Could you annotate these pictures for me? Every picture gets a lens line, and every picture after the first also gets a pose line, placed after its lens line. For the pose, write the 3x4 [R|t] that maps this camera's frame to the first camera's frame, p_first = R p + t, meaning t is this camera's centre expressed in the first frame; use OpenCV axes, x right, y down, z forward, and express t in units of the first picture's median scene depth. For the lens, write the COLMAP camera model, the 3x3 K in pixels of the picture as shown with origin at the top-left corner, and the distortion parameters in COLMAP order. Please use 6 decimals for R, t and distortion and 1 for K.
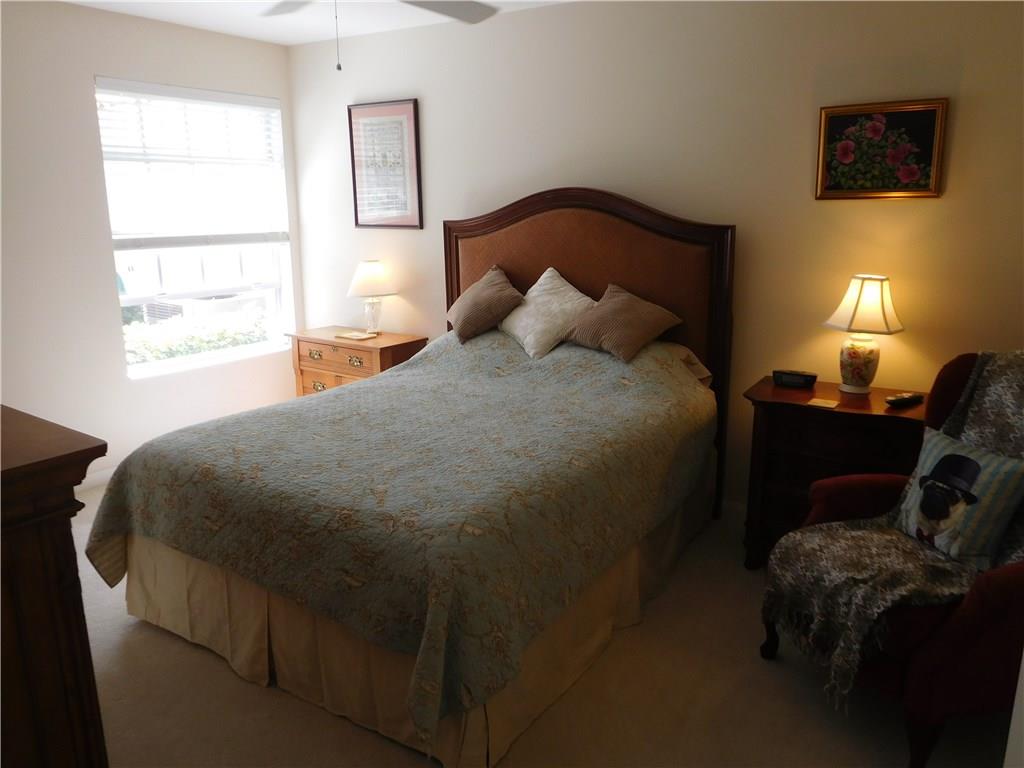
lens RADIAL K [[757.1, 0, 512.0], [0, 757.1, 384.0], [0, 0, 1]] dist [-0.032535, 0.001900]
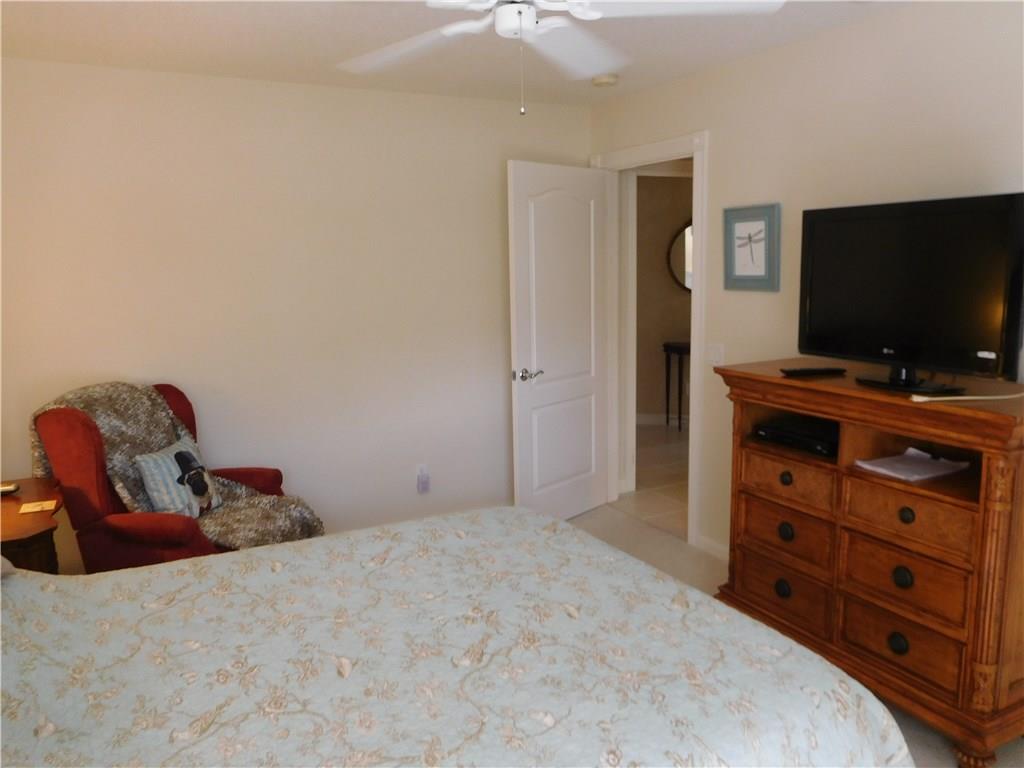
lens RADIAL K [[757.1, 0, 512.0], [0, 757.1, 384.0], [0, 0, 1]] dist [-0.032535, 0.001900]
pose [[-0.882785, -0.062181, 0.465644, -0.545993], [0.123232, 0.925839, 0.357261, -0.401333], [-0.453326, 0.372767, -0.809654, 1.583439]]
